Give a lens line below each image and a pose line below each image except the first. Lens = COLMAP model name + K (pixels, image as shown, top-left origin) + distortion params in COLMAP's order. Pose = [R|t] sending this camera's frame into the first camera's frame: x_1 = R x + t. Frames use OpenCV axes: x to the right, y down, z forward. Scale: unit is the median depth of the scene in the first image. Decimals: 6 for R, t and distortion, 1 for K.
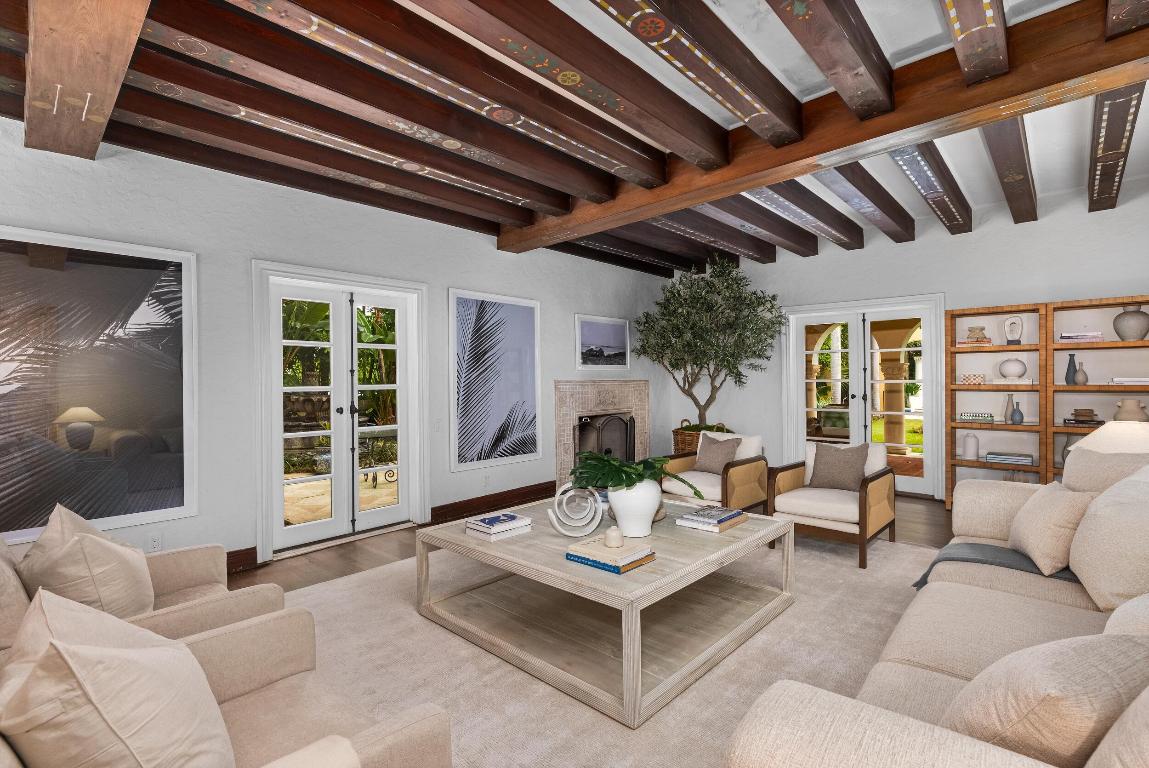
lens RADIAL K [[525.3, 0, 577.3], [0, 525.3, 387.4], [0, 0, 1]] dist [-0.002113, -0.001117]
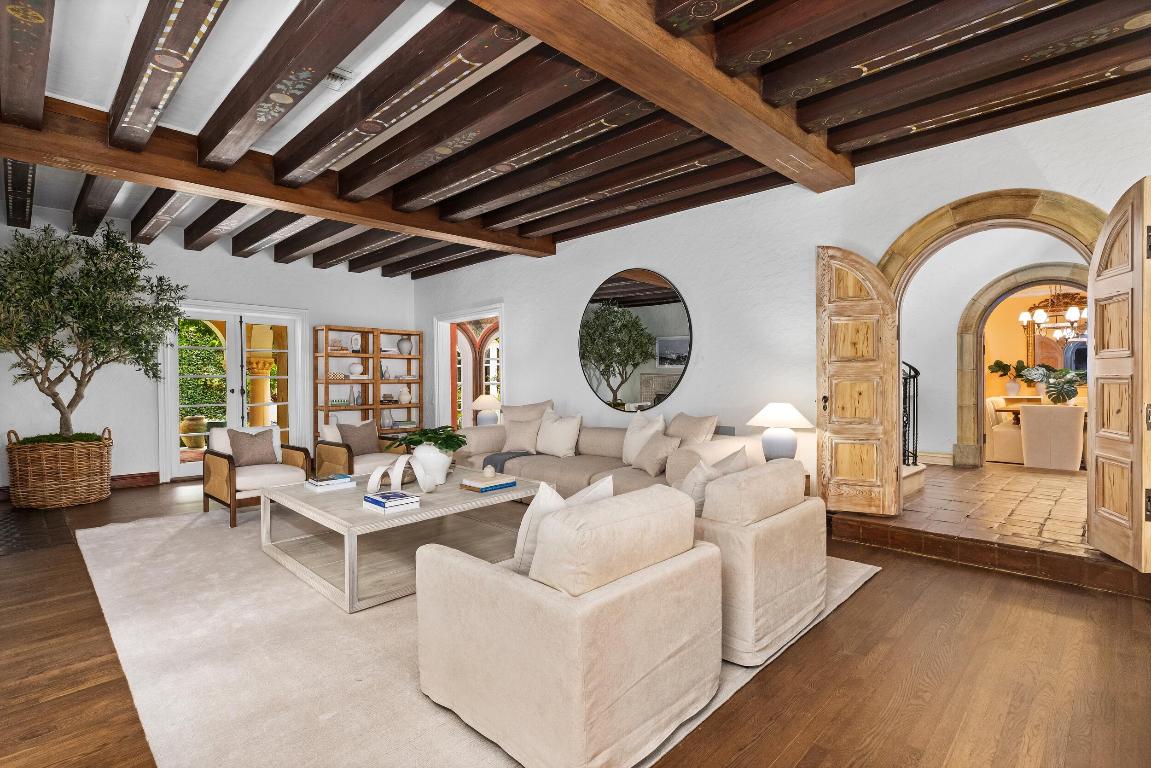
lens RADIAL K [[554.9, 0, 578.7], [0, 554.9, 379.1], [0, 0, 1]] dist [-0.019630, -0.000898]
pose [[0.020500, 0.001660, 0.999788, -0.742256], [0.011451, 0.999933, -0.001895, 0.004295], [-0.999724, 0.011488, 0.020479, 0.316987]]
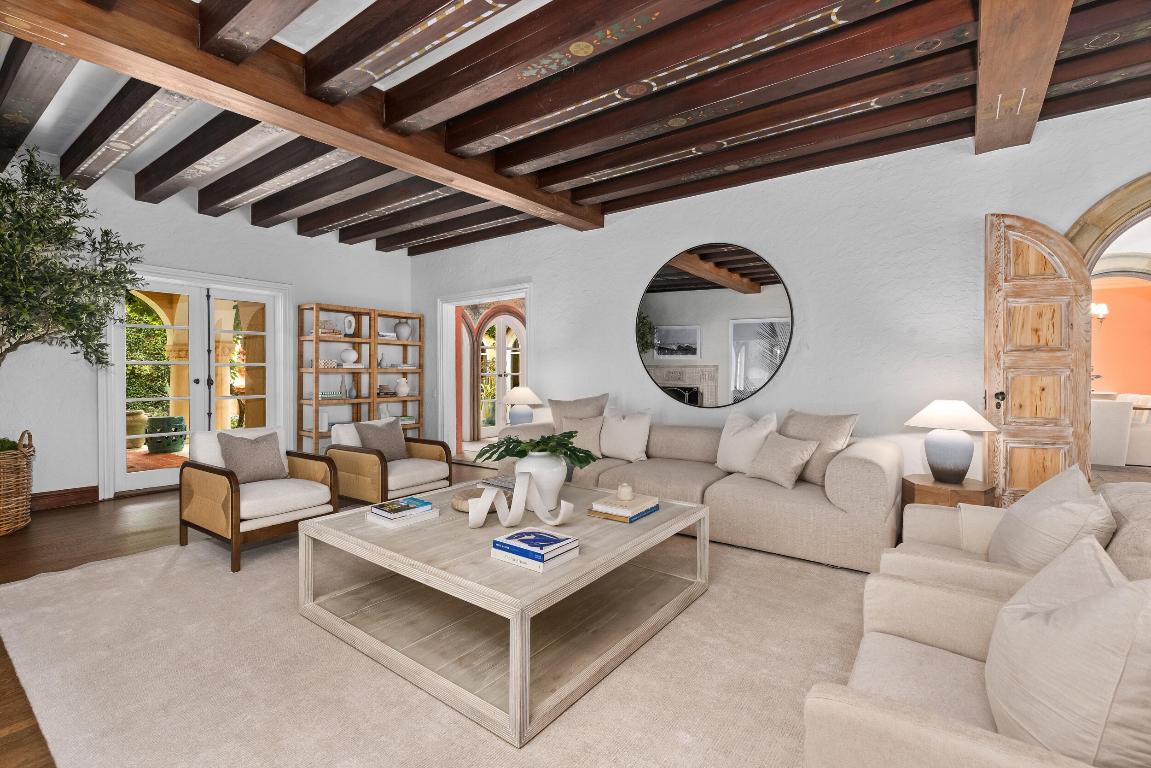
lens RADIAL K [[526.3, 0, 573.2], [0, 526.3, 371.7], [0, 0, 1]] dist [-0.002113, -0.001117]
pose [[-0.102065, -0.000699, 0.994778, -0.510445], [0.003811, 0.999992, 0.001093, 0.004137], [-0.994770, 0.003903, -0.102061, 0.569729]]
